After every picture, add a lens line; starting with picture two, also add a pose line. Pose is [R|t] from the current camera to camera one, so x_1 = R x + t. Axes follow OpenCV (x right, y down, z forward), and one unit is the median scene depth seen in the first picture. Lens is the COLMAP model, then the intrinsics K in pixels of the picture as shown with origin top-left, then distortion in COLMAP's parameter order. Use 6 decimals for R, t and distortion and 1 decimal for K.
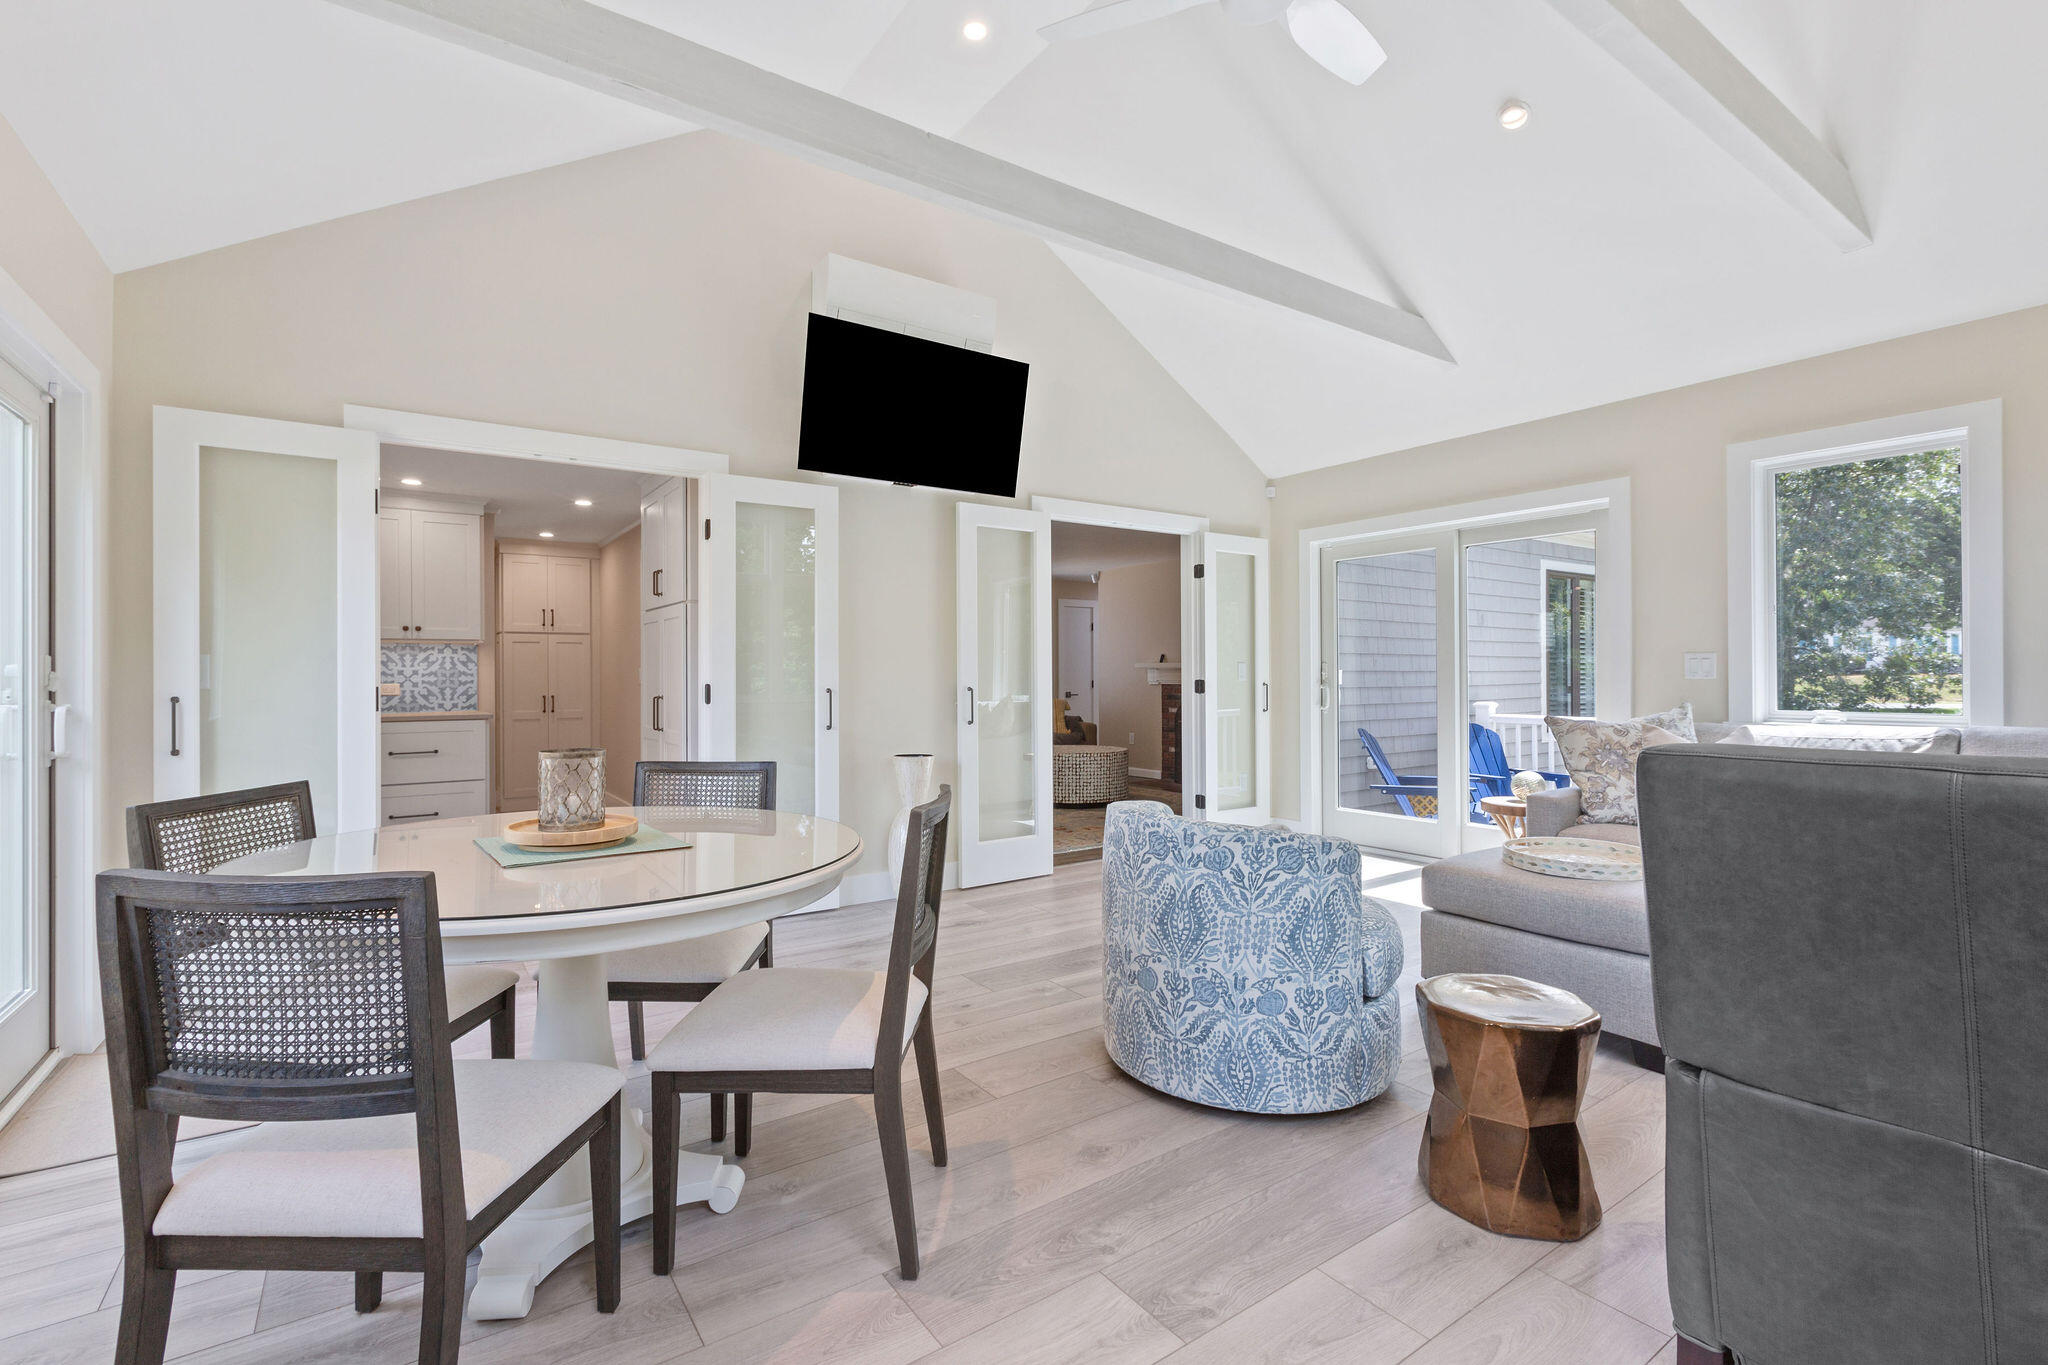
lens RADIAL K [[928.5, 0, 998.7], [0, 928.5, 676.0], [0, 0, 1]] dist [0.002201, 0.000028]
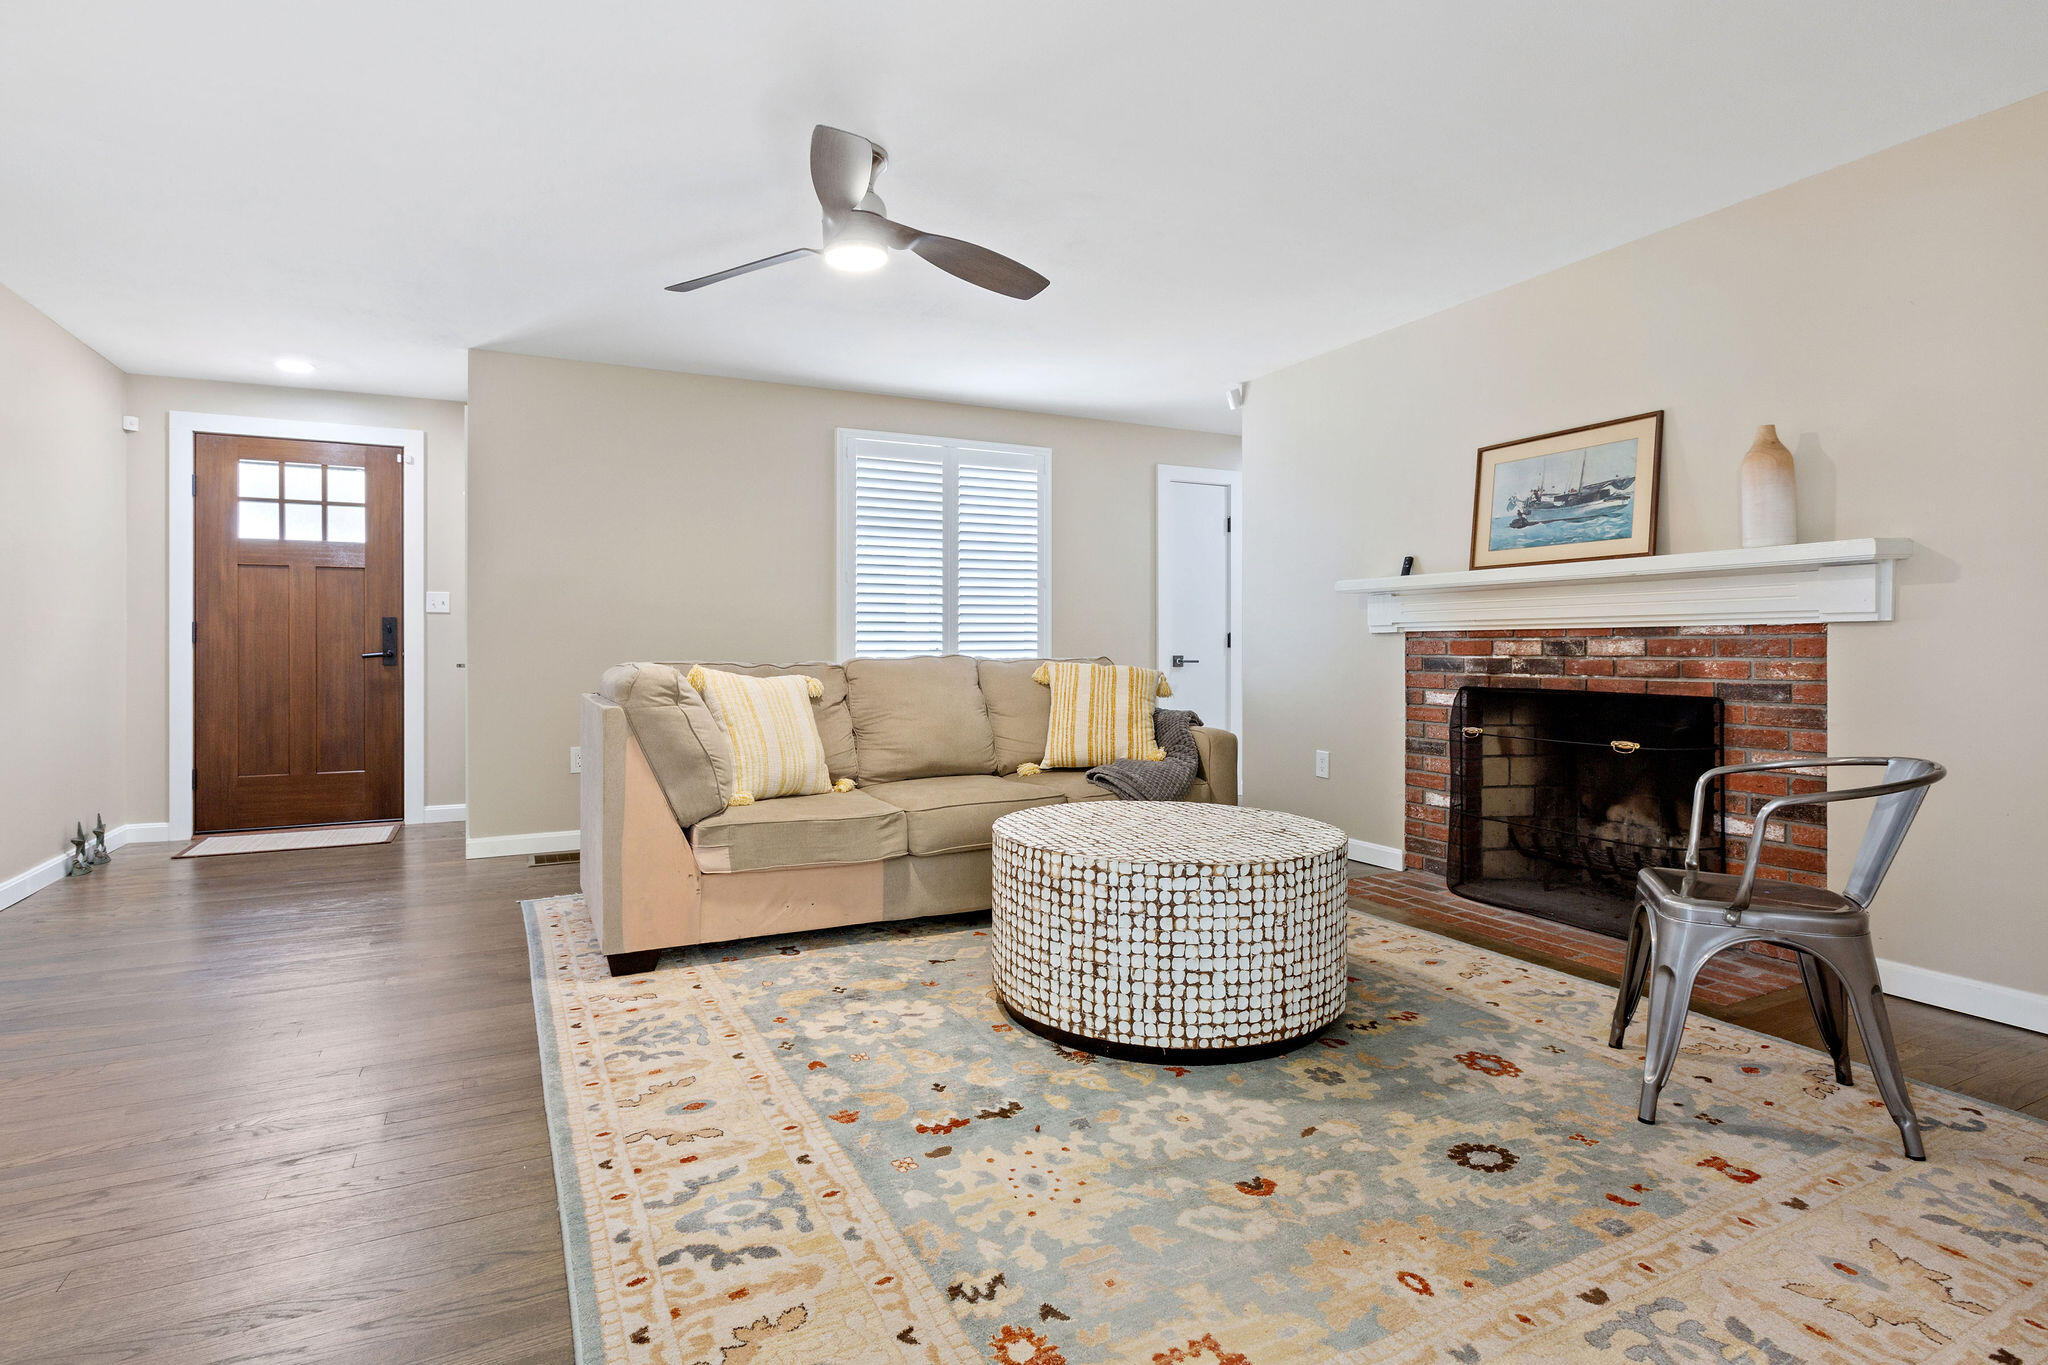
lens RADIAL K [[987.2, 0, 994.1], [0, 987.2, 659.1], [0, 0, 1]] dist [-0.001259, 0.000177]
pose [[0.990678, 0.003346, -0.136184, 0.059165], [-0.001737, 0.999927, 0.011930, 0.015812], [0.136214, -0.011582, 0.990612, 0.561566]]
